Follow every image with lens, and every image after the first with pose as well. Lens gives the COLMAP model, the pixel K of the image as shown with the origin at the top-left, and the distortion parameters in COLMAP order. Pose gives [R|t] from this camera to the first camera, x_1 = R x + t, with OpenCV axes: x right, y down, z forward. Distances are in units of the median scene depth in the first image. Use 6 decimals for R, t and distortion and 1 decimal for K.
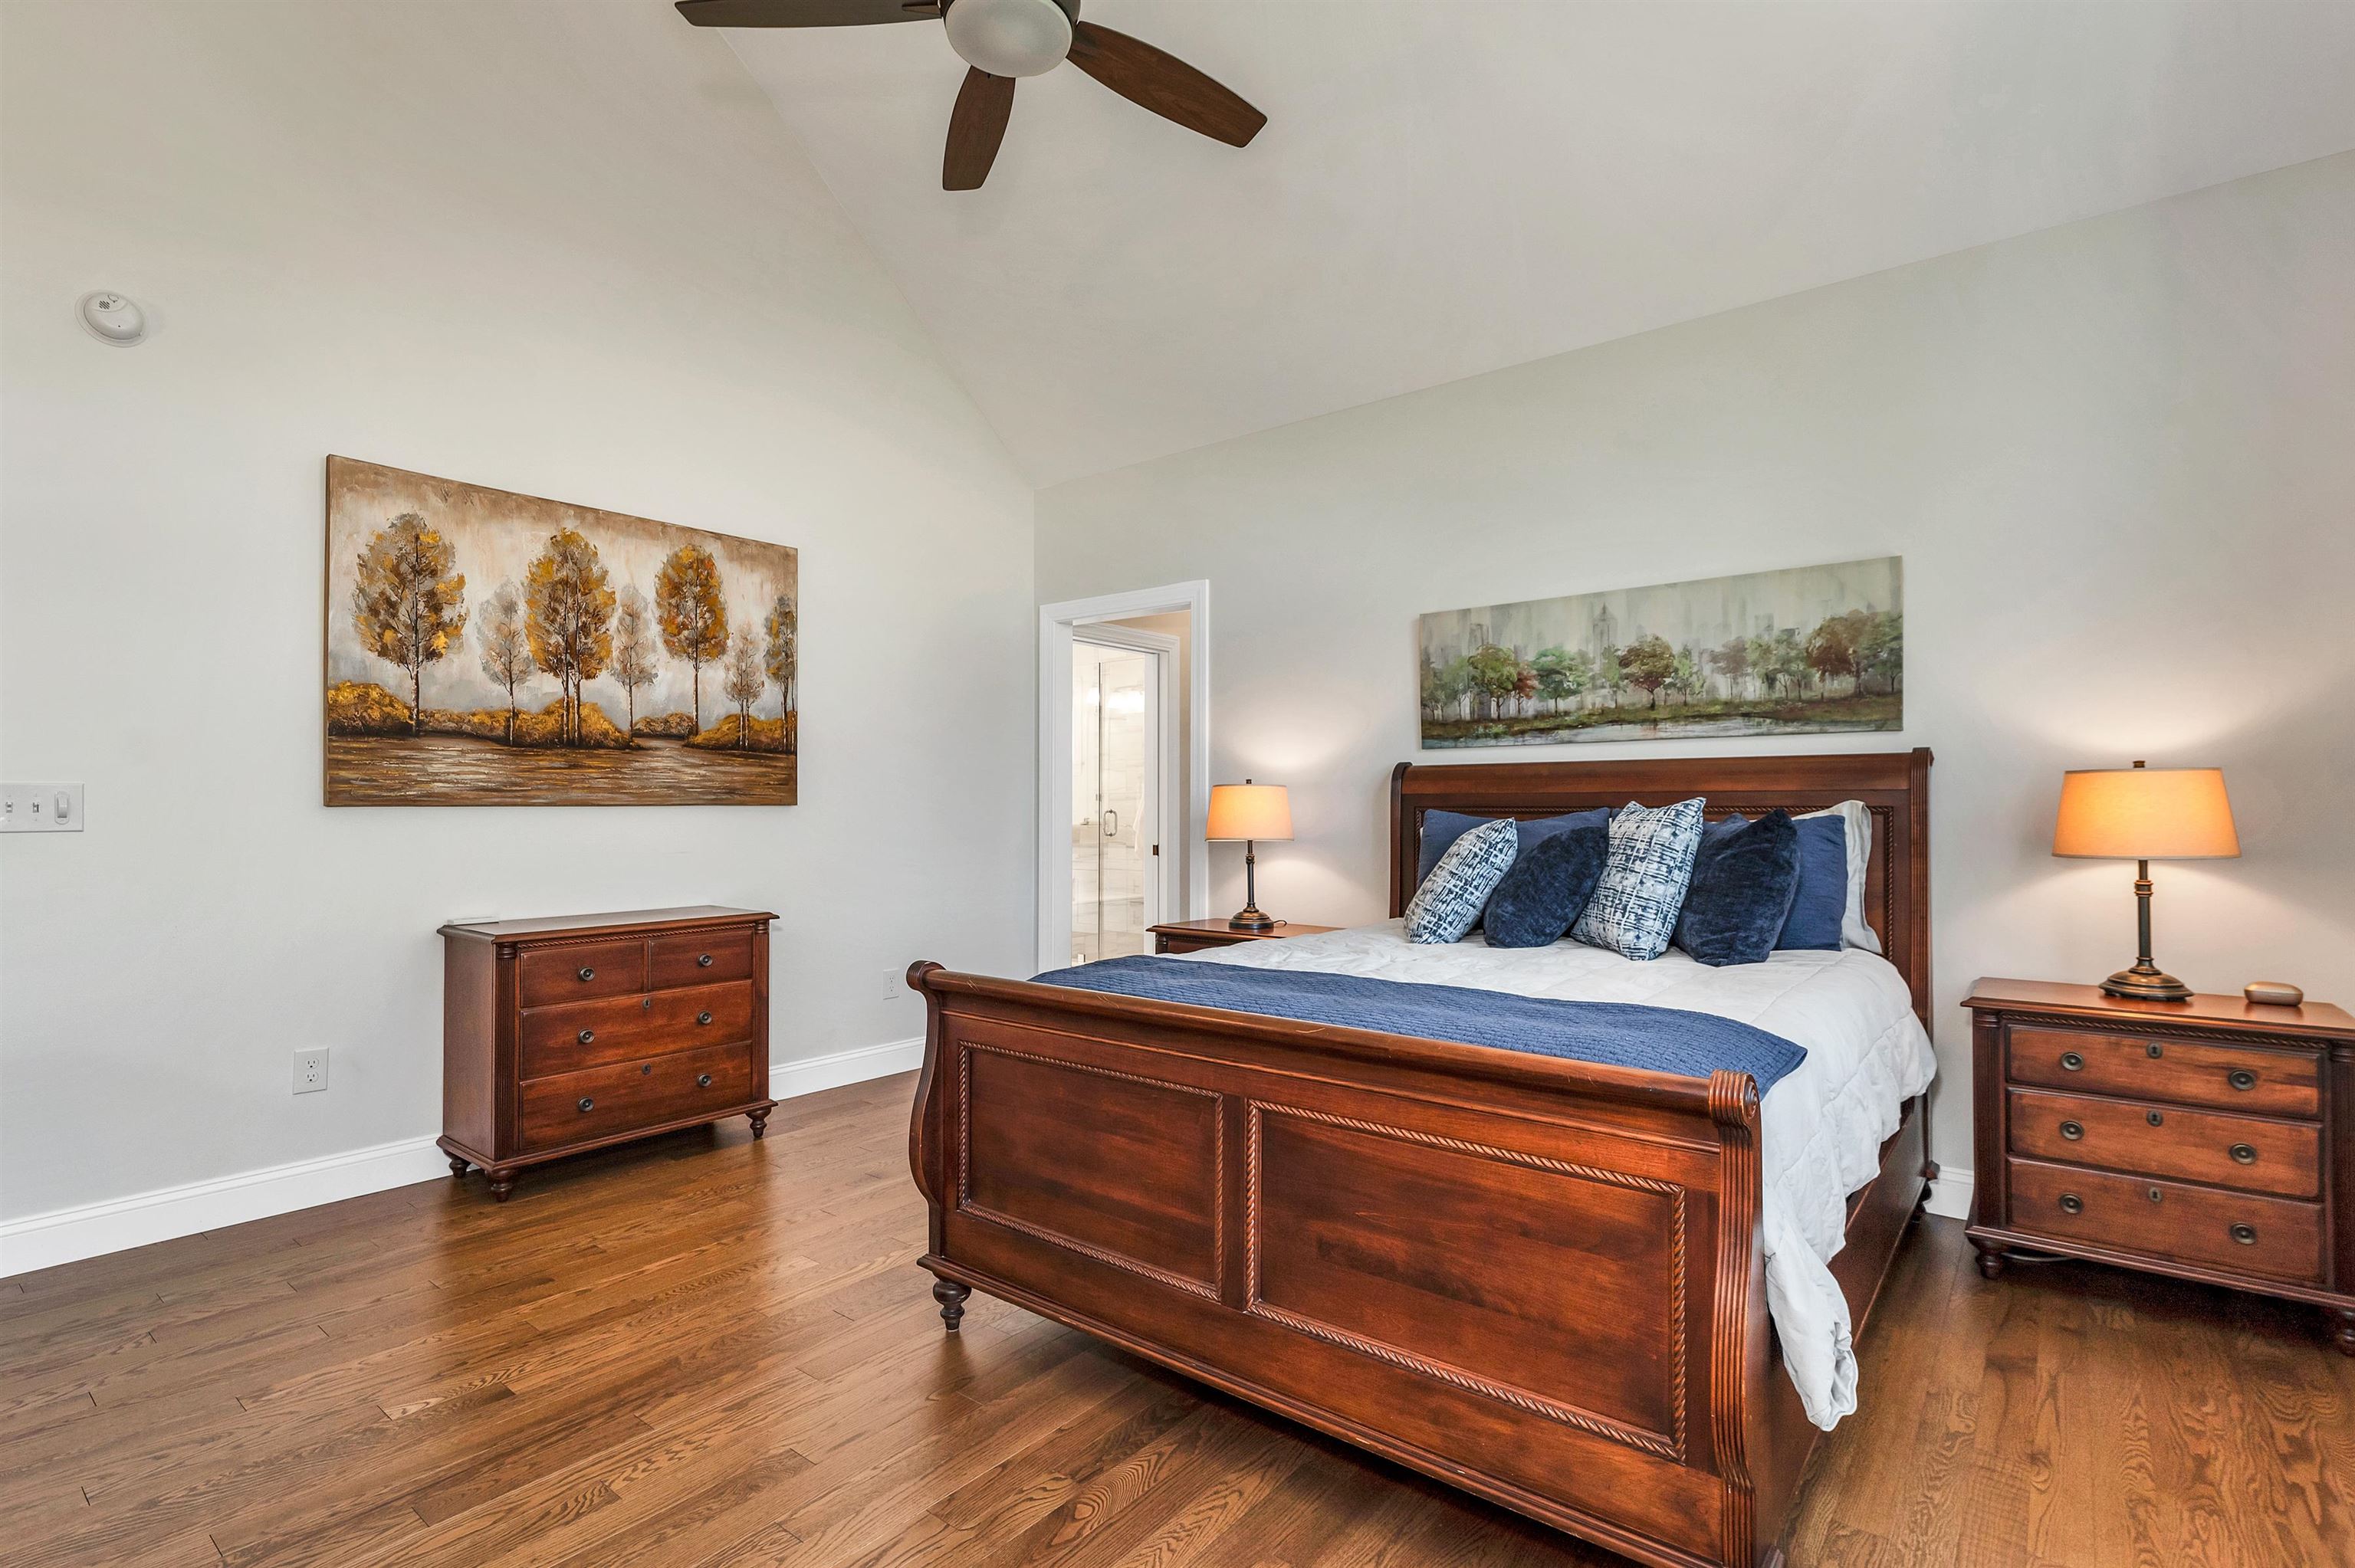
lens RADIAL K [[1093.7, 0, 1175.8], [0, 1093.7, 801.2], [0, 0, 1]] dist [0.002207, 0.000516]
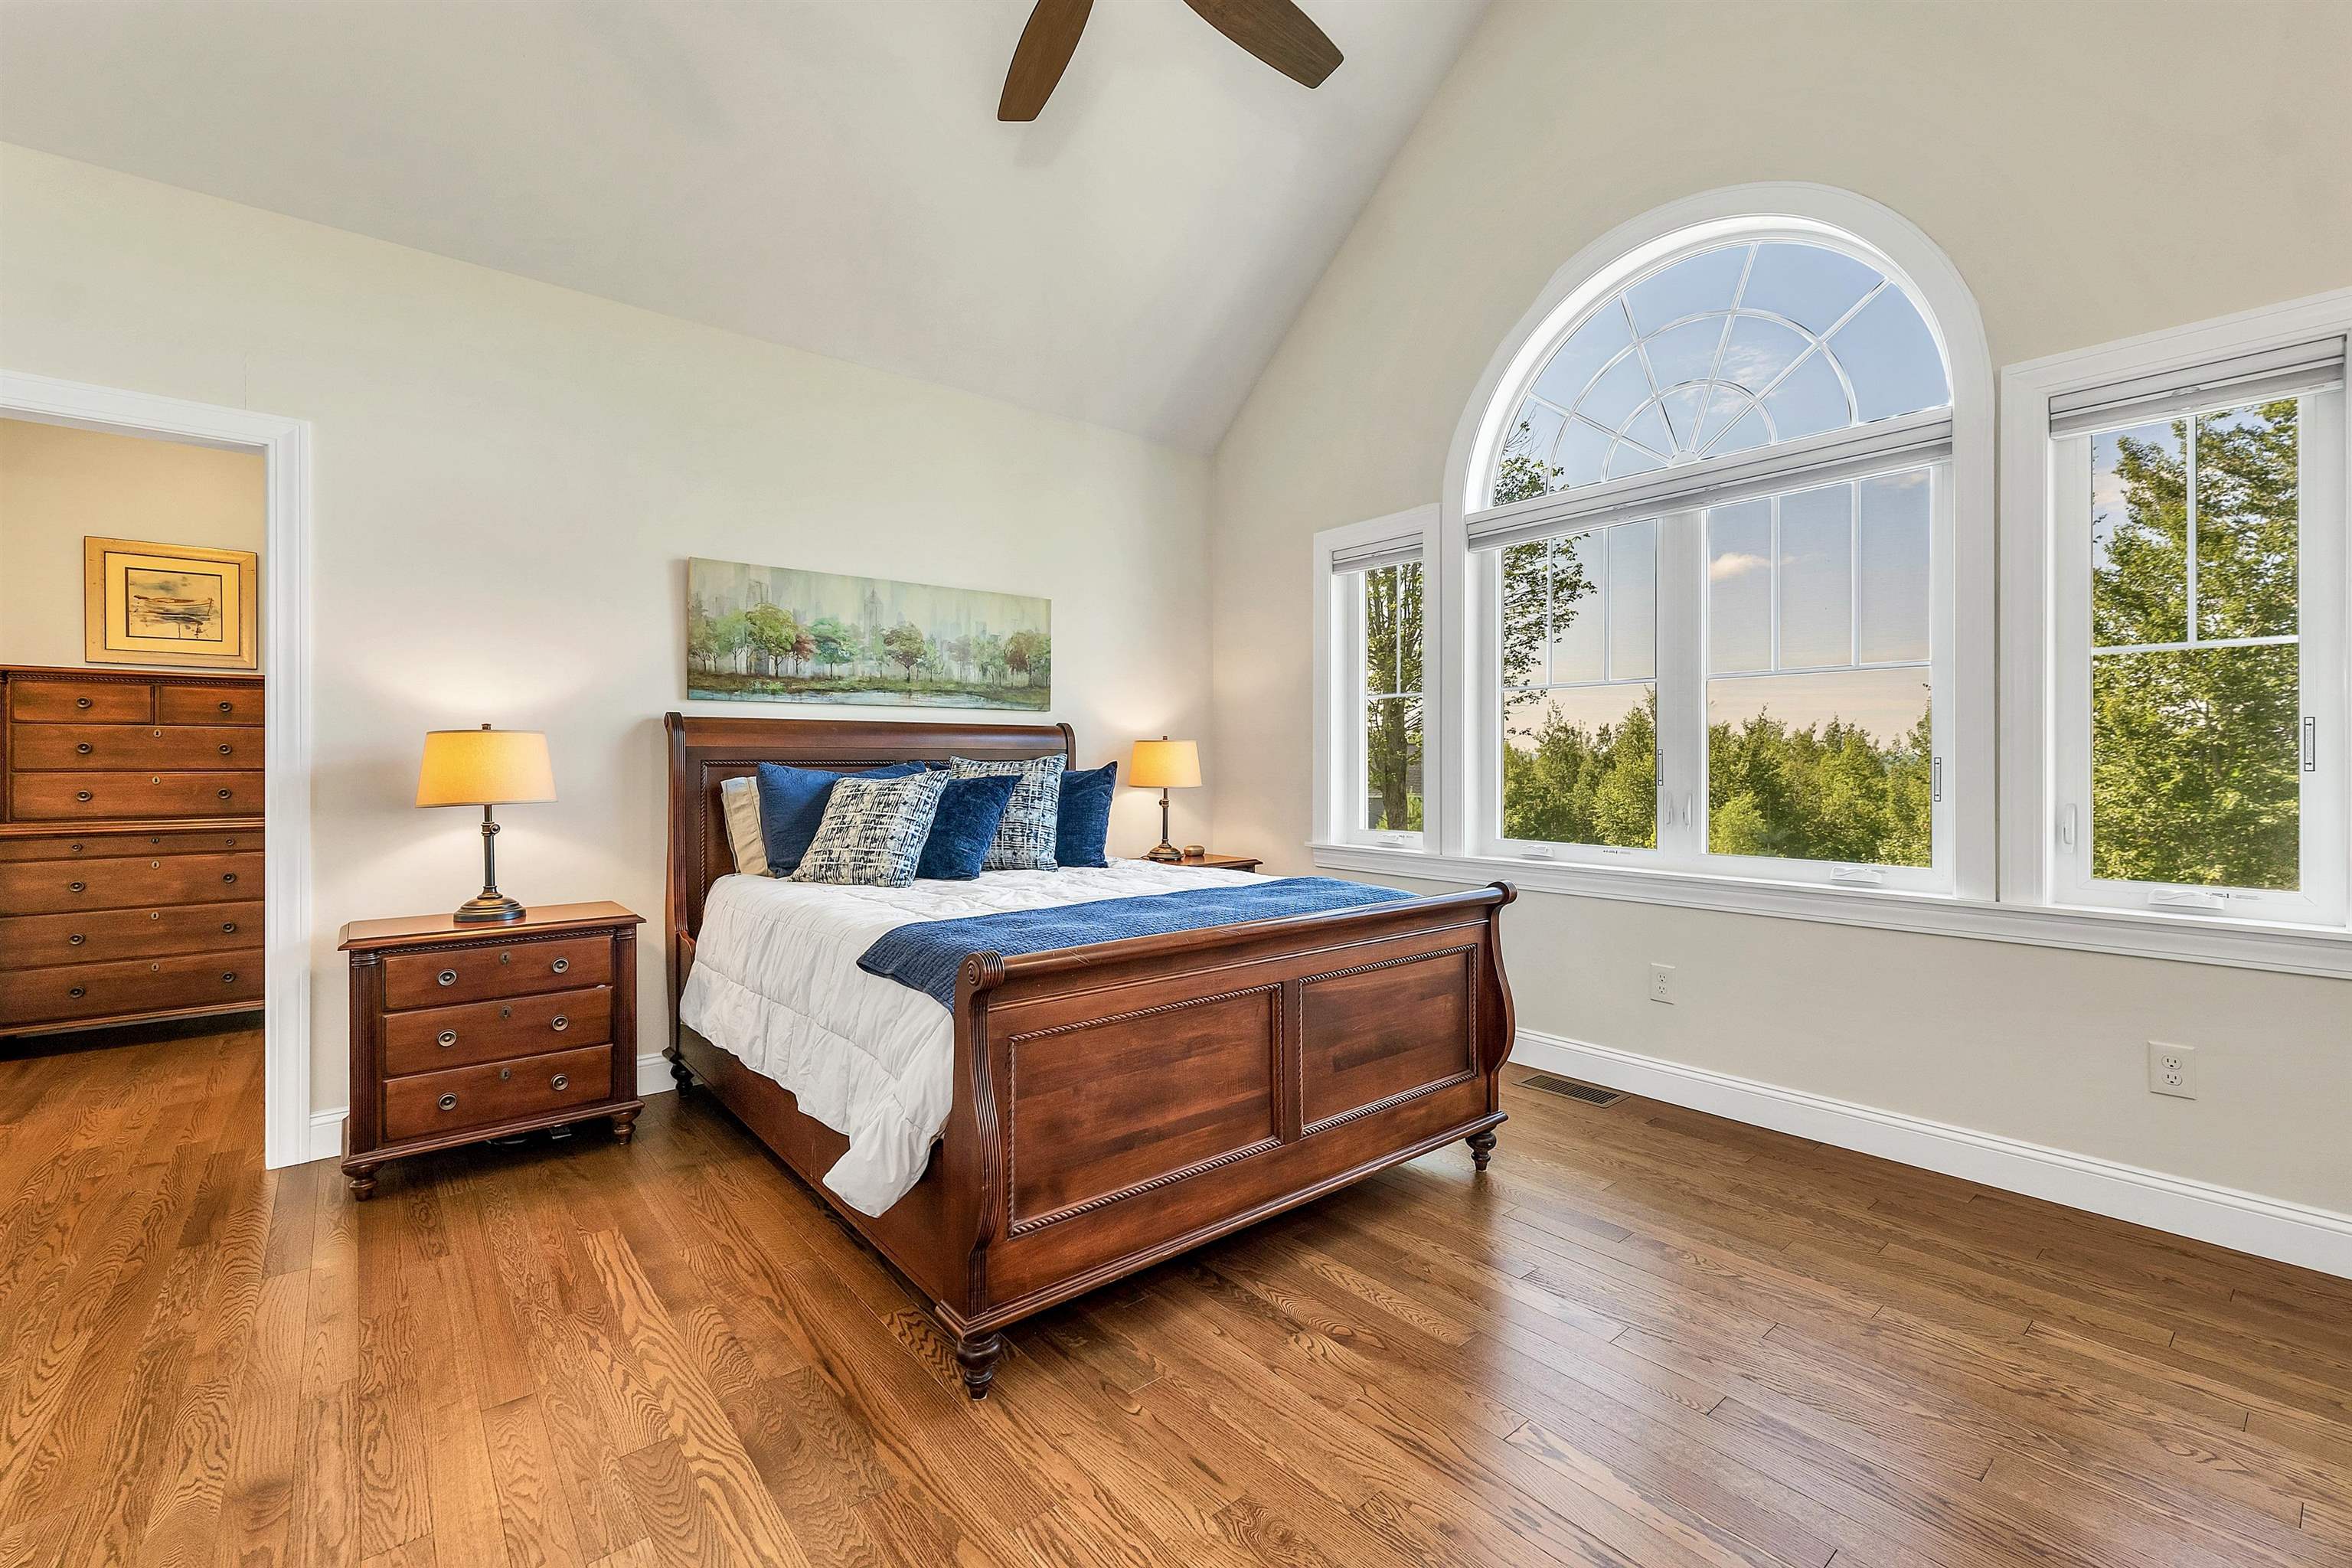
lens RADIAL K [[984.7, 0, 1169.2], [0, 984.7, 766.6], [0, 0, 1]] dist [-0.000139, 0.000043]
pose [[0.215623, -0.004706, 0.976465, -0.576636], [-0.004122, 0.999975, 0.005730, 0.004236], [-0.976468, -0.005261, 0.215598, 0.456232]]
